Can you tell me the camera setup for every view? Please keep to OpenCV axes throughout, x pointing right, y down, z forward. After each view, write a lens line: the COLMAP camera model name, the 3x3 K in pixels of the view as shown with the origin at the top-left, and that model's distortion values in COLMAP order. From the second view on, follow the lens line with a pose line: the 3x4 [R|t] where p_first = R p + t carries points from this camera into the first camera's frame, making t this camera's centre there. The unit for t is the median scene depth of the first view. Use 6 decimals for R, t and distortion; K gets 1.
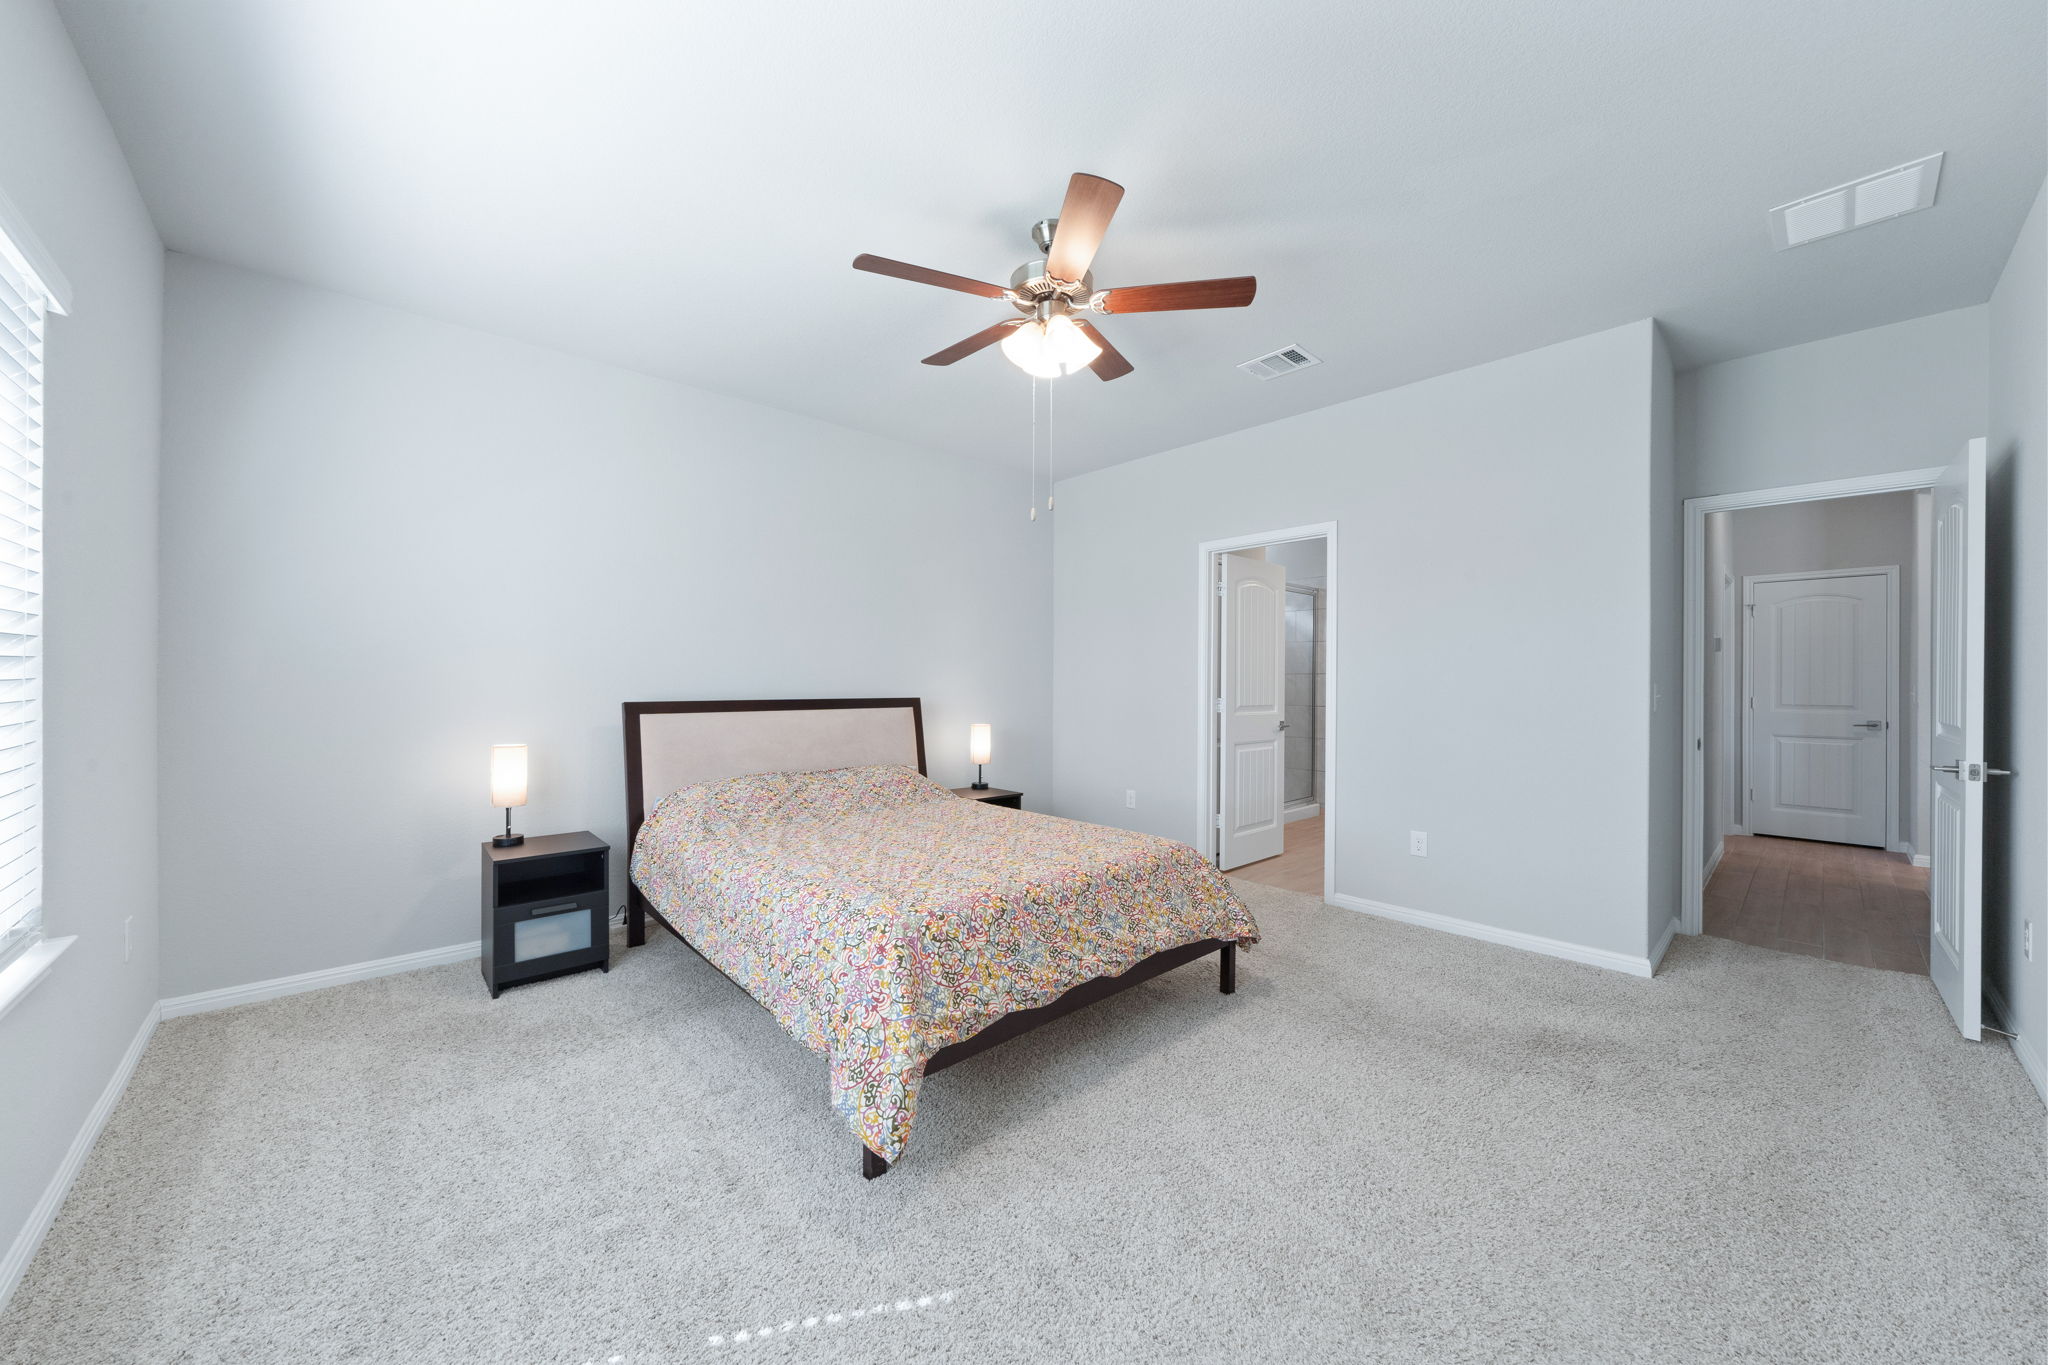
lens RADIAL K [[737.4, 0, 1024.0], [0, 737.4, 682.5], [0, 0, 1]] dist [-0.001757, 0.000156]
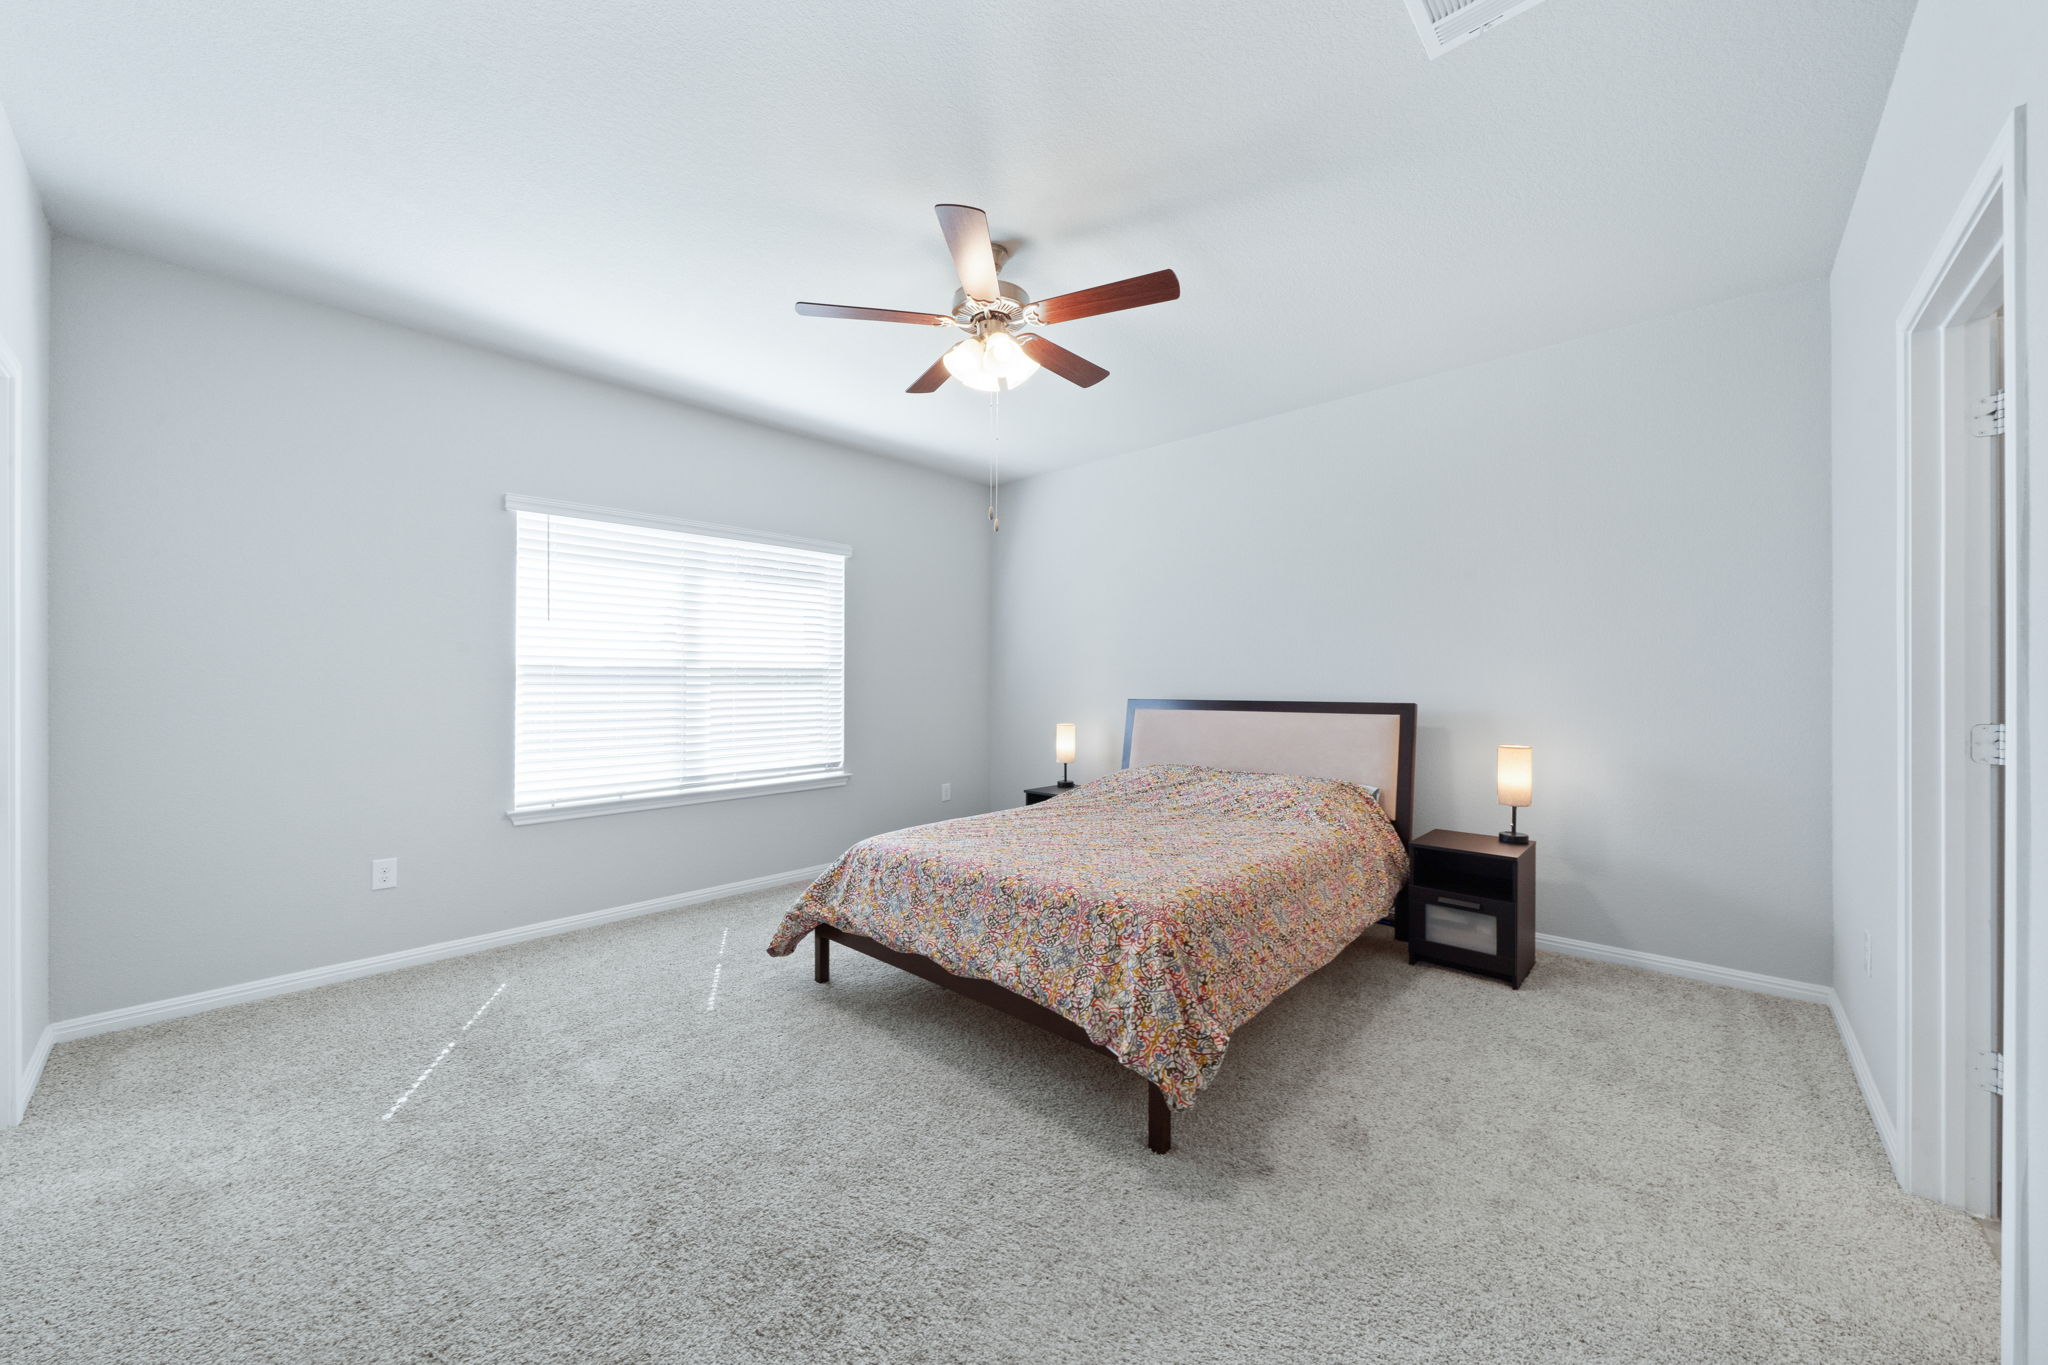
lens RADIAL K [[737.4, 0, 1024.0], [0, 737.4, 682.5], [0, 0, 1]] dist [-0.001757, 0.000156]
pose [[0.080203, -0.006208, -0.996759, 0.966368], [0.003431, 0.999976, -0.005952, 0.005001], [0.996773, -0.002942, 0.080222, 0.859395]]
